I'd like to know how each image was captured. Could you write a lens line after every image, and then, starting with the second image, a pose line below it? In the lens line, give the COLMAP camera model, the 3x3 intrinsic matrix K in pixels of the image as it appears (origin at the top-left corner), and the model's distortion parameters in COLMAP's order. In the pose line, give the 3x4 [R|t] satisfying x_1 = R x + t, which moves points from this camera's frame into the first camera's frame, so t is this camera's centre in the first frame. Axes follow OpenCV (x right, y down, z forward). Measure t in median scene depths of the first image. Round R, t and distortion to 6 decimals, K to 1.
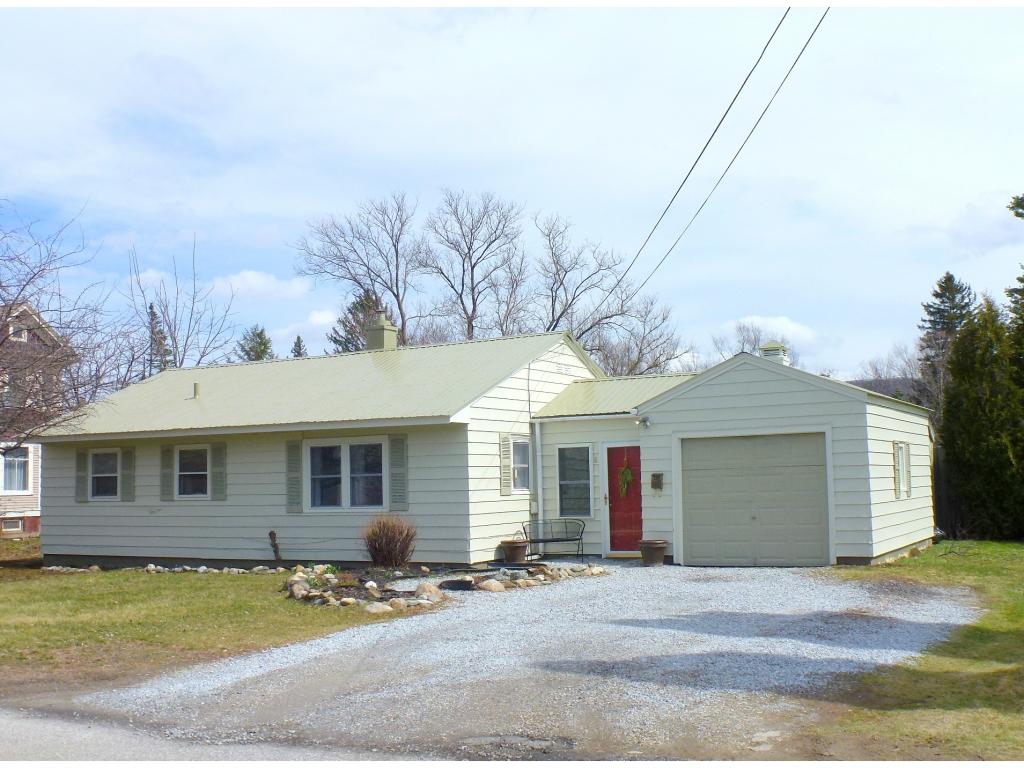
lens RADIAL K [[1118.0, 0, 512.0], [0, 1118.0, 384.0], [0, 0, 1]] dist [-0.003234, -0.000792]
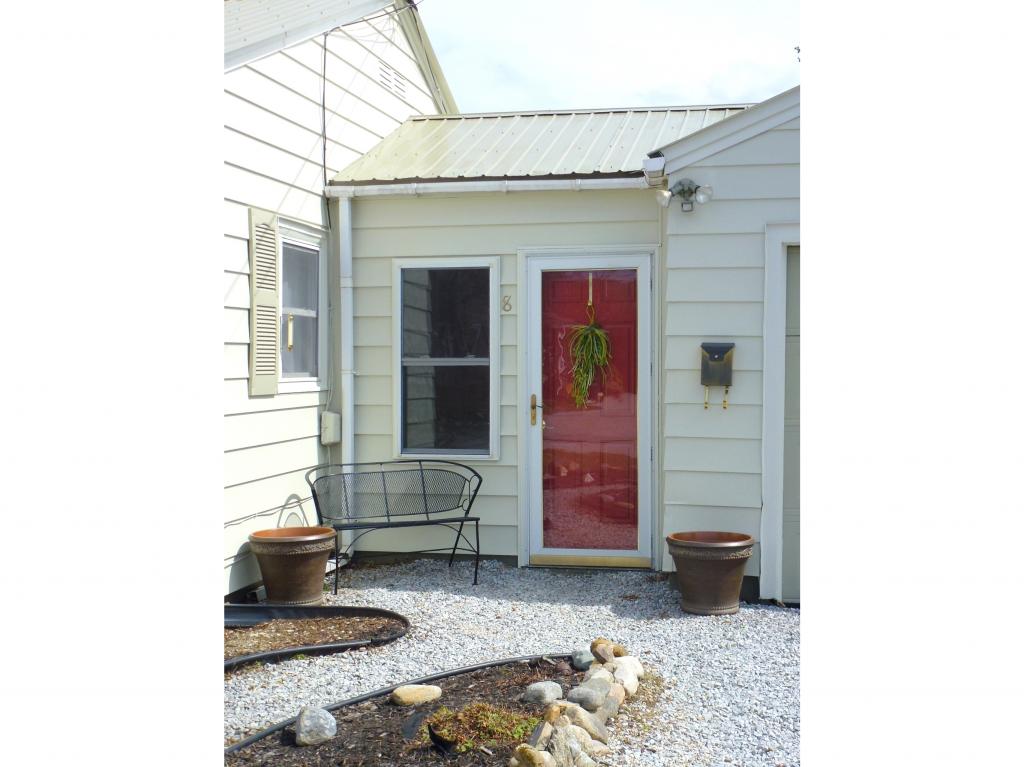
lens RADIAL K [[1199.3, 0, 512.0], [0, 1199.3, 383.5], [0, 0, 1]] dist [-0.015925, -0.013170]
pose [[0.959200, 0.018369, 0.282131, -0.034934], [-0.047972, 0.993992, 0.098381, 0.055333], [-0.278629, -0.107901, 0.954318, 0.619384]]
